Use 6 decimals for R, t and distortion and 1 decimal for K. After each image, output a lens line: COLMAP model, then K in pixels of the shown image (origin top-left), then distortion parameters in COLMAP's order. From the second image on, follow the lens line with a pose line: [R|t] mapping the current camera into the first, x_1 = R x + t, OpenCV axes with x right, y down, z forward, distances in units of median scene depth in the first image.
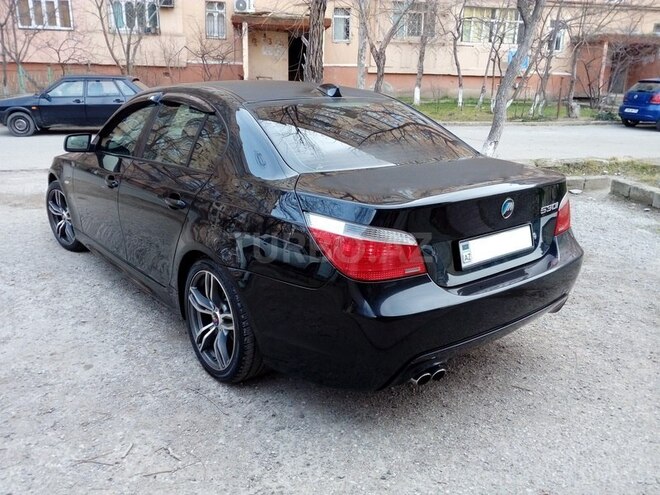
lens RADIAL K [[543.9, 0, 337.4], [0, 543.9, 245.3], [0, 0, 1]] dist [0.082145, -0.148777]
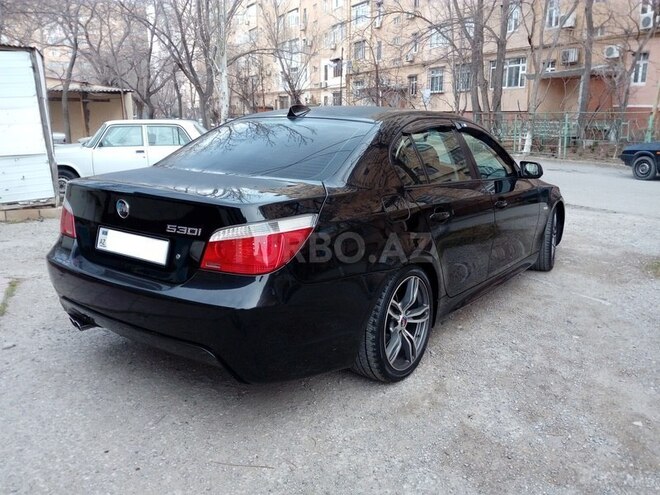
lens RADIAL K [[543.9, 0, 337.4], [0, 543.9, 245.3], [0, 0, 1]] dist [0.082145, -0.148777]
pose [[0.264548, 0.201418, -0.943104, 0.196075], [-0.287435, 0.949966, 0.122256, -0.034145], [0.920541, 0.238739, 0.309206, 0.147511]]
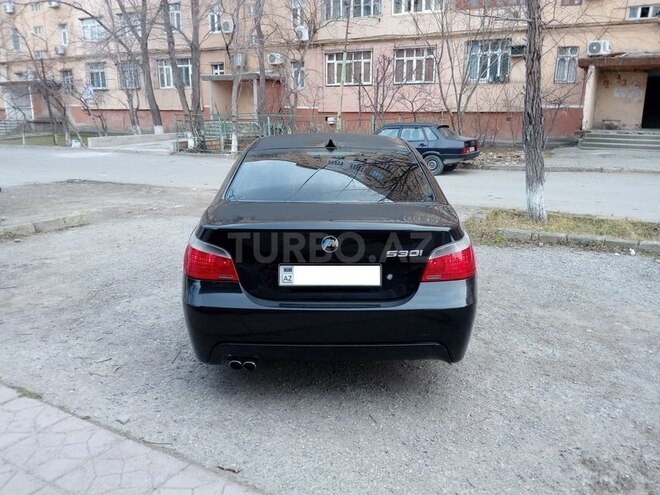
lens RADIAL K [[543.9, 0, 337.4], [0, 543.9, 245.3], [0, 0, 1]] dist [0.082145, -0.148777]
pose [[0.780093, 0.127409, -0.612553, 0.142476], [-0.172046, 0.984986, -0.014229, -0.007090], [0.601543, 0.116488, 0.790301, 0.012912]]
